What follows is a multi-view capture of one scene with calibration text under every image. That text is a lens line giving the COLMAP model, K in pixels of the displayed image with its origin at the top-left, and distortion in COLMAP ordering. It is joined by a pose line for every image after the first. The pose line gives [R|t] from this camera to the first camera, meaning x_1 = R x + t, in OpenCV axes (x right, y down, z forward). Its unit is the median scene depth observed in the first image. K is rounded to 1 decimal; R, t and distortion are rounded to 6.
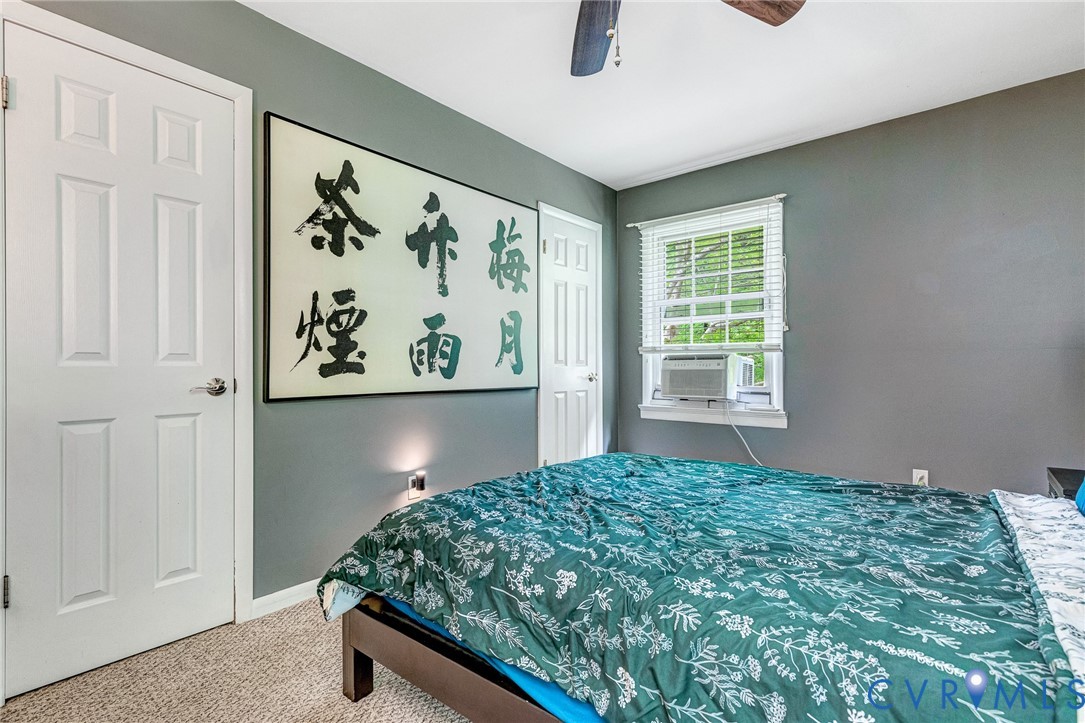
lens RADIAL K [[509.2, 0, 546.8], [0, 509.2, 364.0], [0, 0, 1]] dist [0.001401, 0.000100]
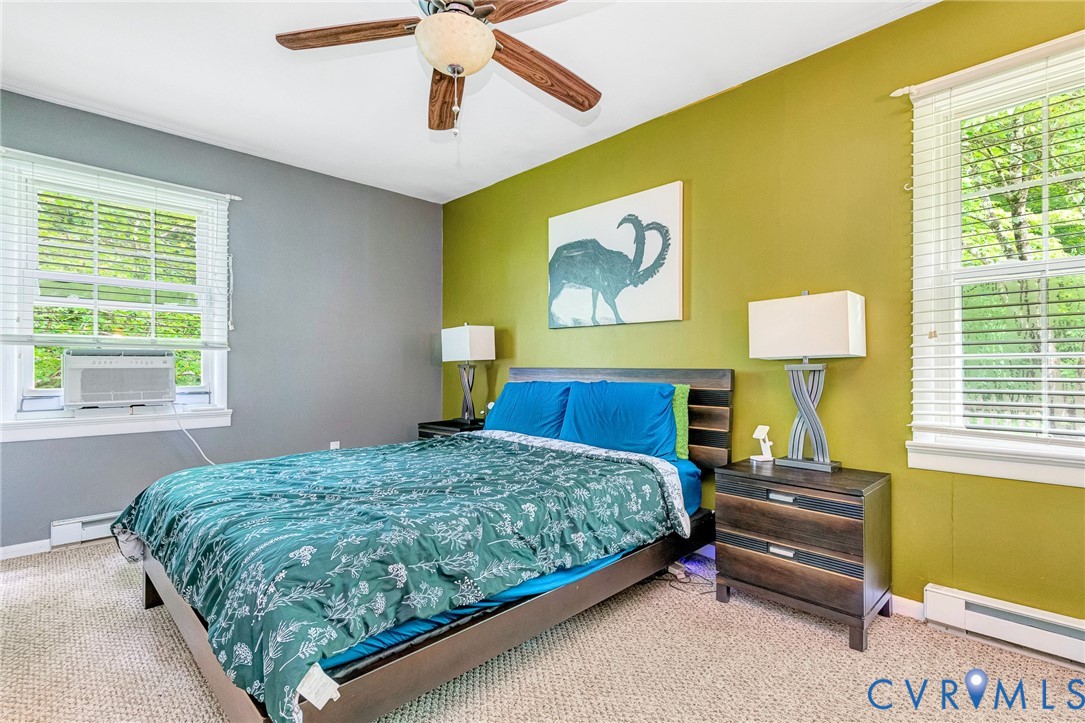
lens RADIAL K [[509.2, 0, 546.8], [0, 509.2, 364.0], [0, 0, 1]] dist [0.001401, 0.000100]
pose [[0.099140, 0.004642, 0.995063, -0.480147], [-0.008836, 0.999954, -0.003785, 0.001425], [-0.995034, -0.008417, 0.099177, 0.267709]]
